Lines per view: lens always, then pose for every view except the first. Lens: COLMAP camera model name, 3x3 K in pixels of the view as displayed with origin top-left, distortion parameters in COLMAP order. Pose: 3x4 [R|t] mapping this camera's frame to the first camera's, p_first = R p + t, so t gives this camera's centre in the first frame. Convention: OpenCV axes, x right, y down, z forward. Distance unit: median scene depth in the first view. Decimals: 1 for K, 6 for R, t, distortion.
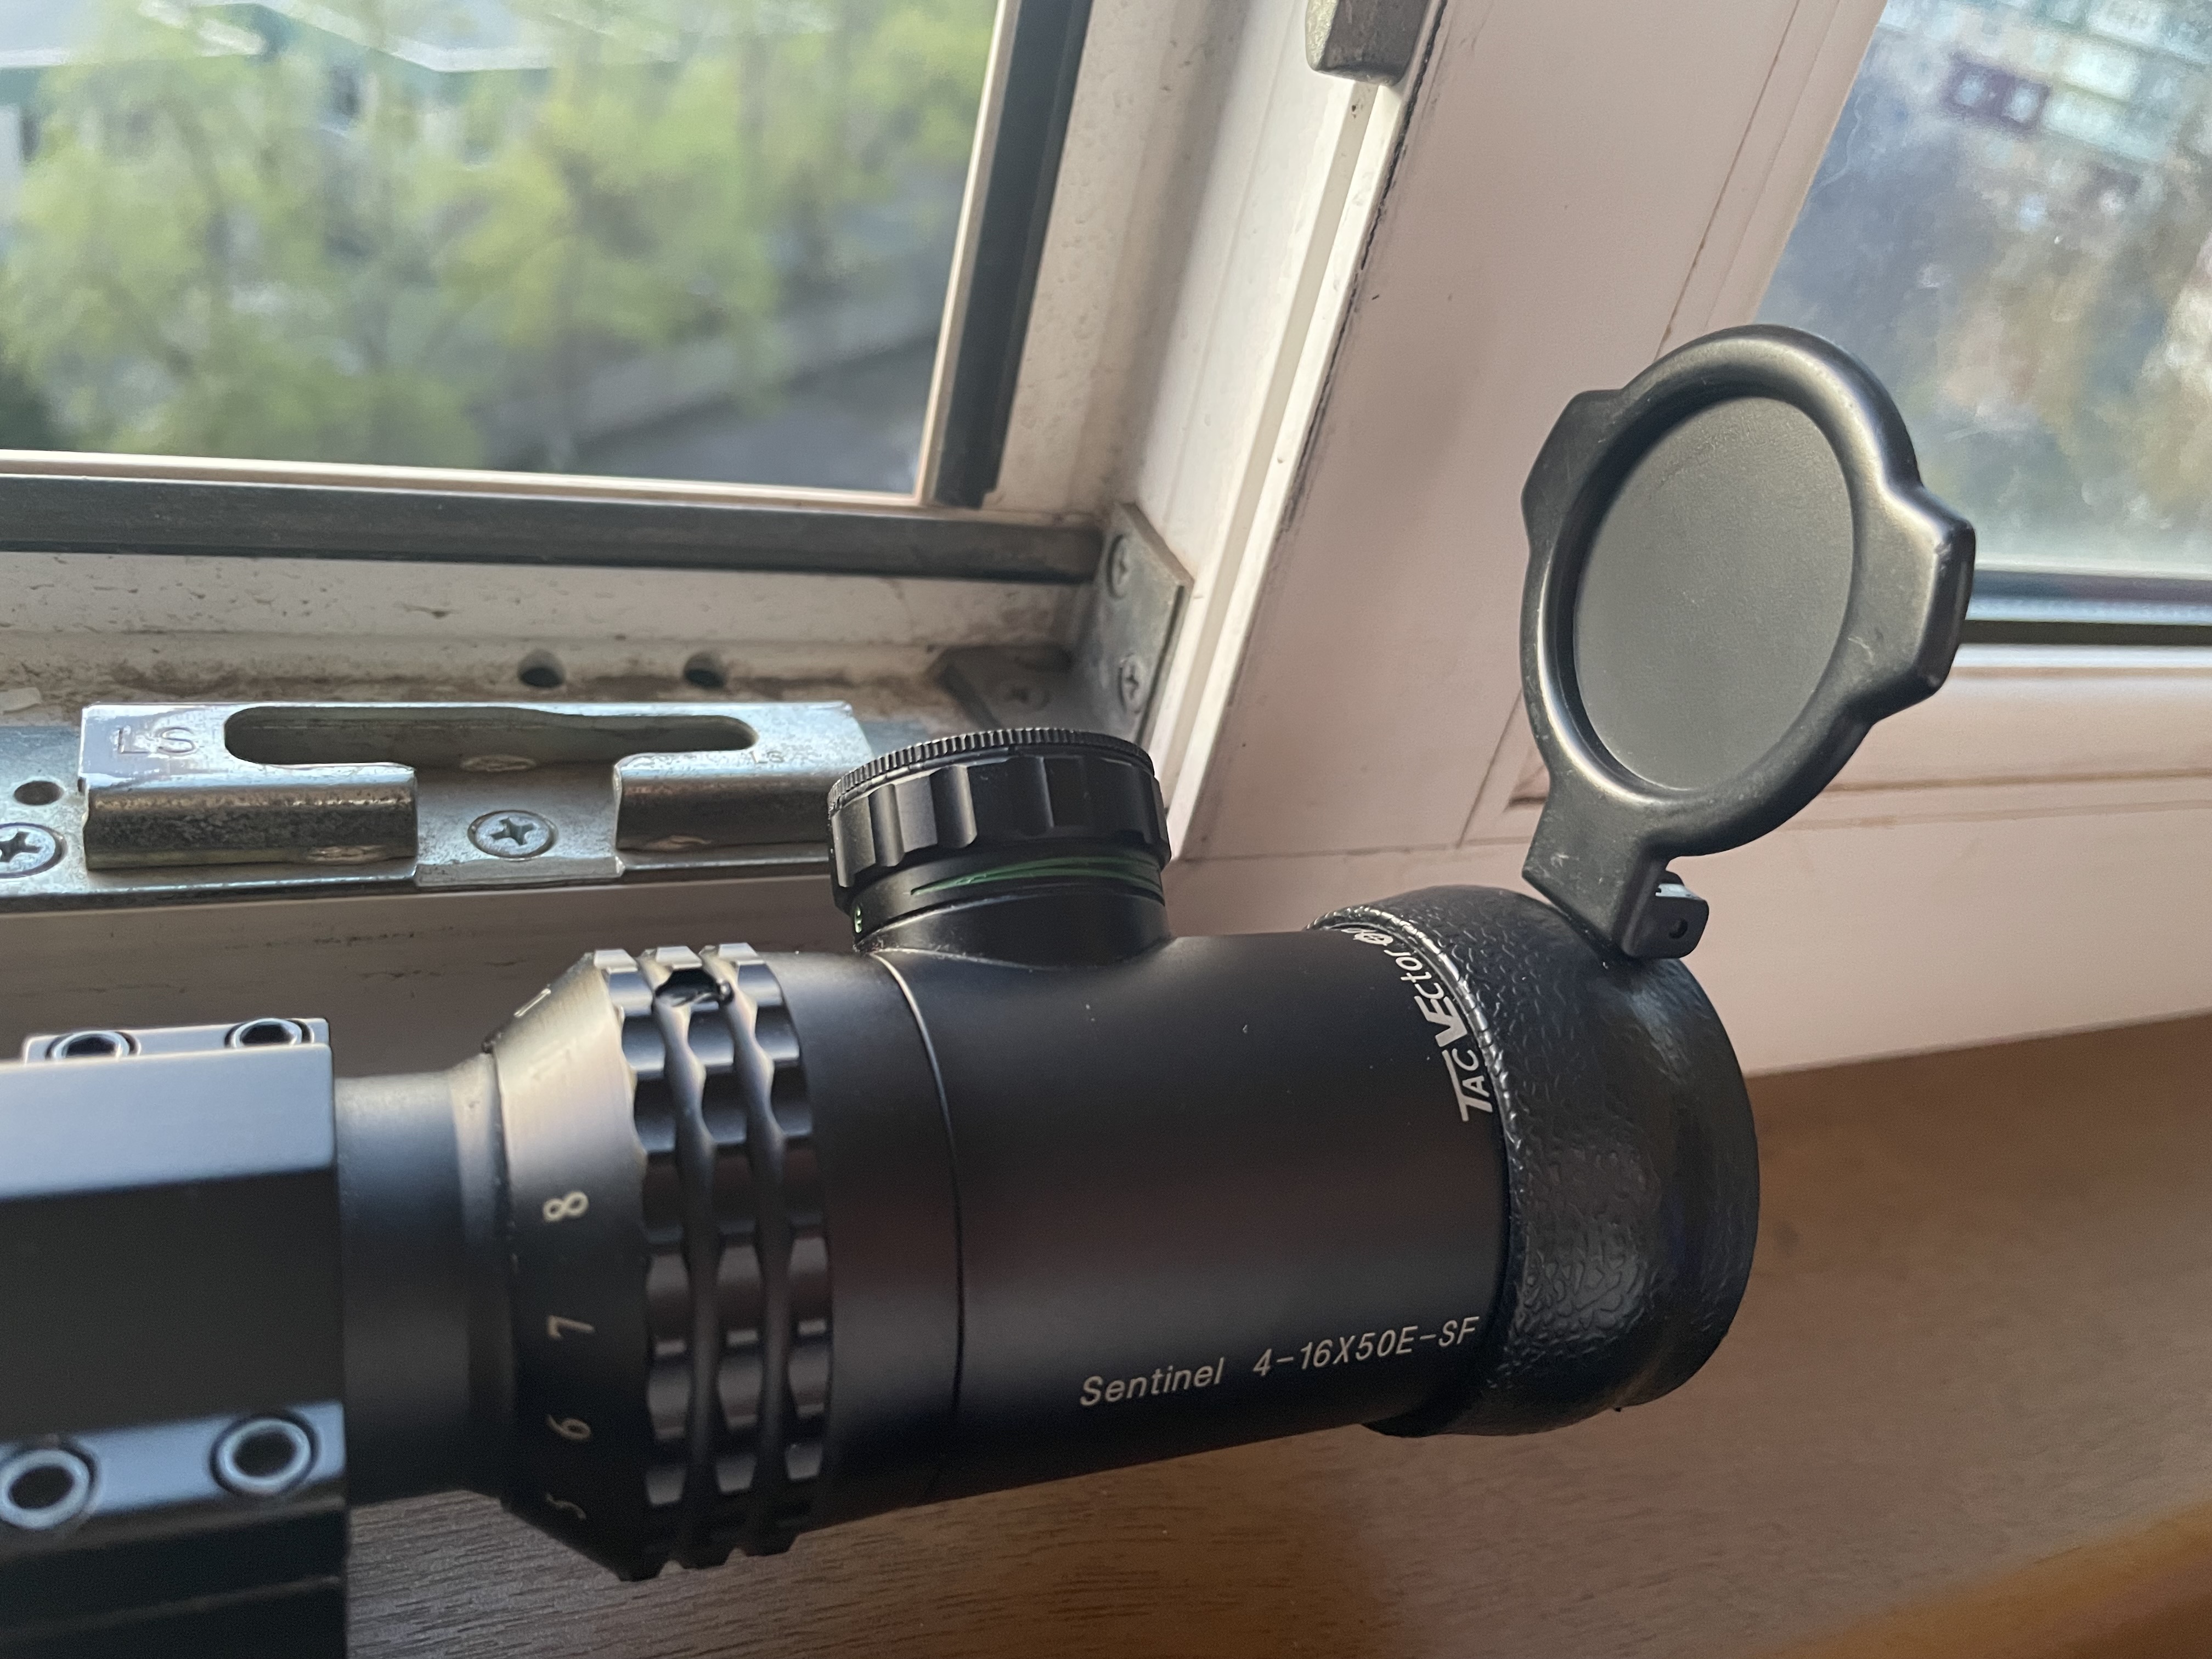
lens RADIAL K [[1680.2, 0, 1151.4], [0, 1680.2, 868.0], [0, 0, 1]] dist [0.235083, -0.389039]
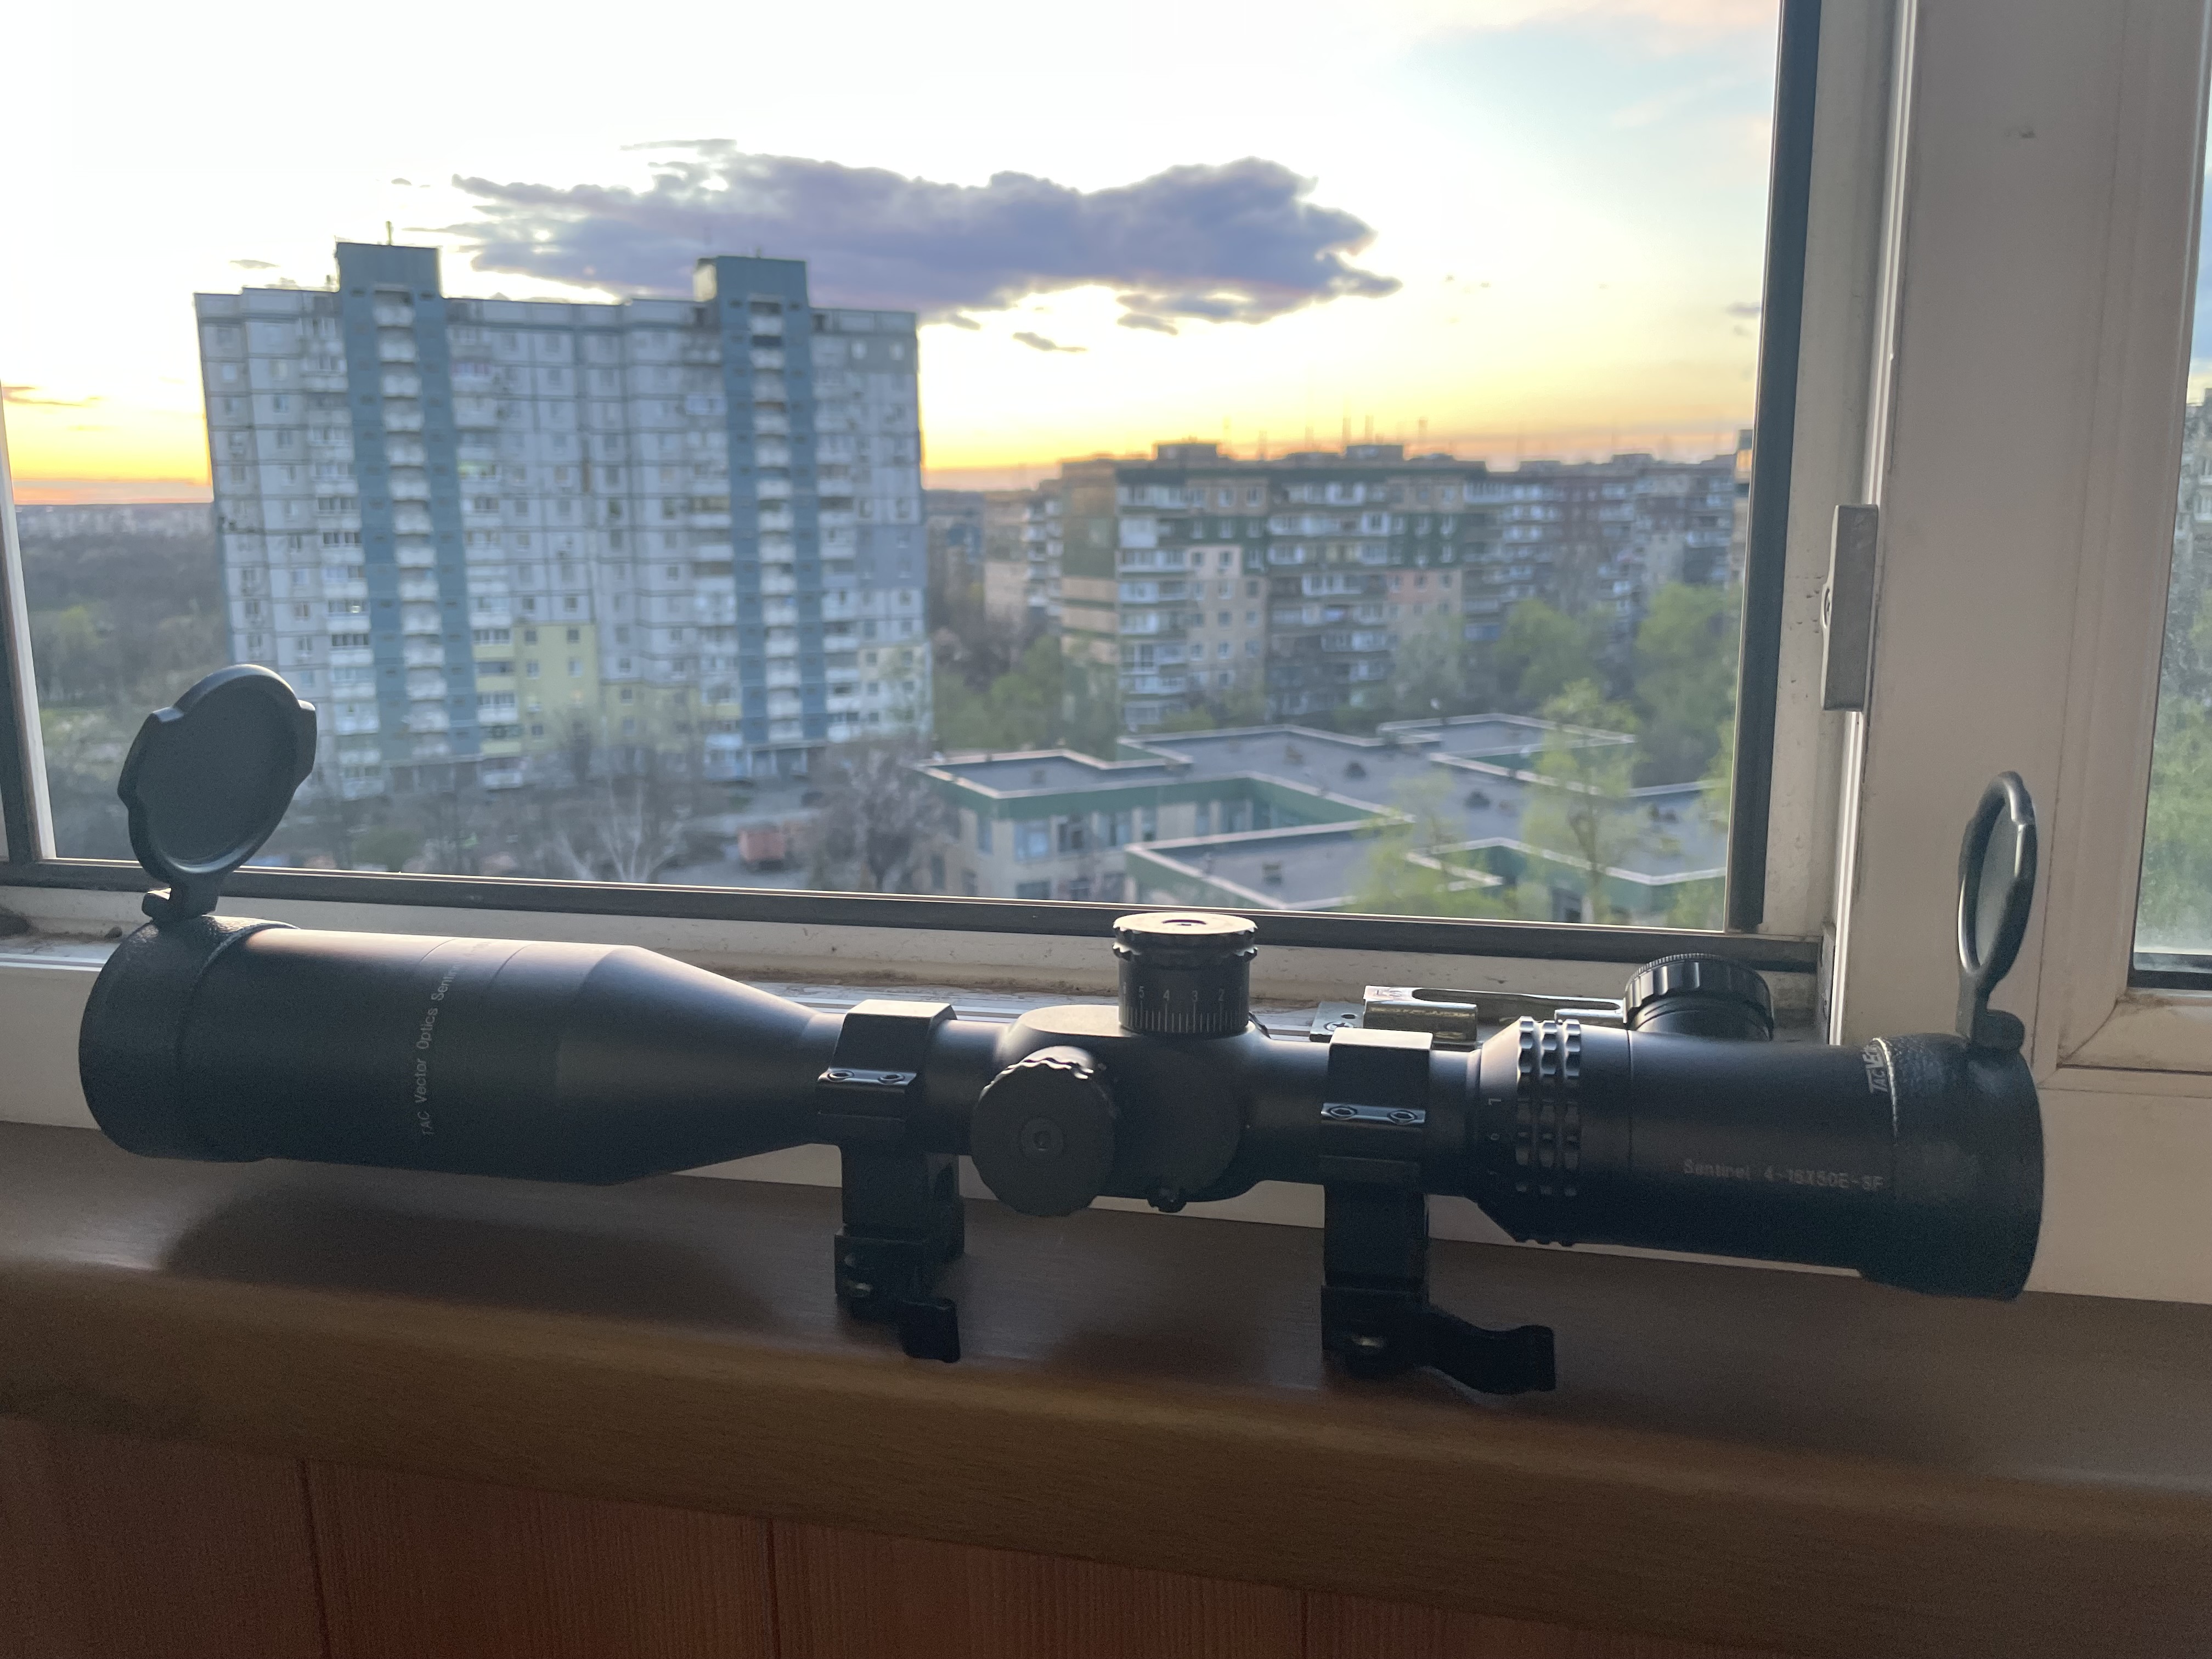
lens RADIAL K [[1721.3, 0, 1106.0], [0, 1721.3, 829.5], [0, 0, 1]] dist [0.095569, -0.114662]
pose [[0.780176, -0.119851, -0.613972, 0.799689], [-0.172937, 0.901902, -0.395809, 0.861634], [0.601181, 0.414979, 0.682916, -1.259059]]
